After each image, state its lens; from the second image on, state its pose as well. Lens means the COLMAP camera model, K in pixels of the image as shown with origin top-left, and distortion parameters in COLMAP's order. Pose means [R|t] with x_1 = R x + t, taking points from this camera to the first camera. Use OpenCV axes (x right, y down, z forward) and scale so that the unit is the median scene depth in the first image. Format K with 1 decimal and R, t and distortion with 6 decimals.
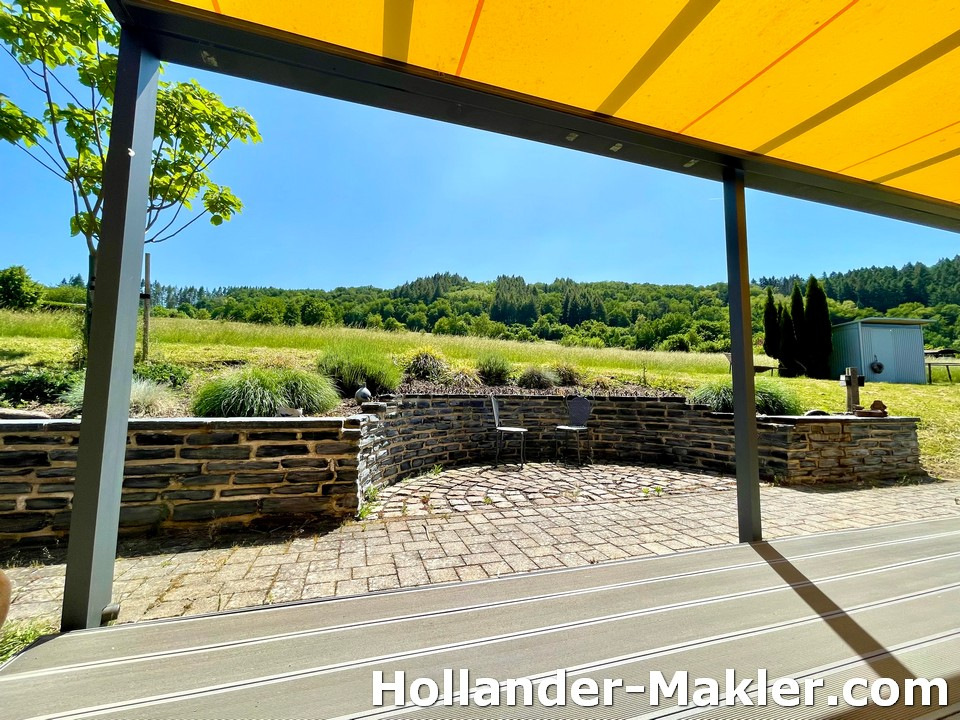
lens RADIAL K [[389.0, 0, 485.6], [0, 389.0, 358.6], [0, 0, 1]] dist [-0.001877, -0.000509]
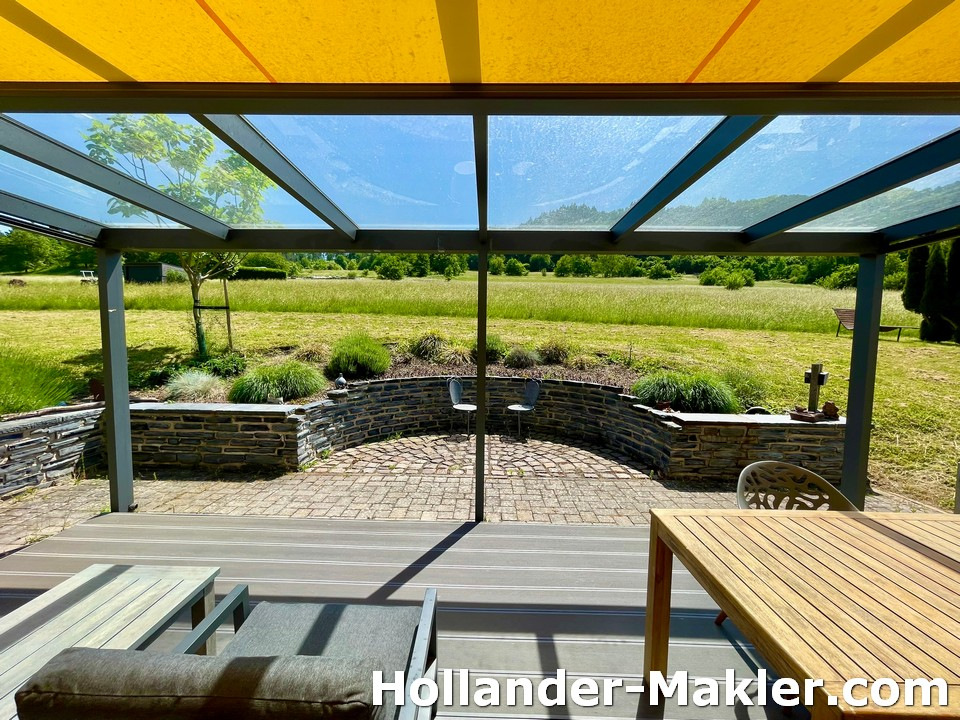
lens RADIAL K [[389.0, 0, 483.0], [0, 389.0, 358.5], [0, 0, 1]] dist [-0.001877, -0.000509]
pose [[0.950078, 0.023197, -0.311149, 0.616926], [0.023981, 0.988854, 0.146947, -0.187911], [0.311090, -0.147073, 0.938932, -0.150642]]
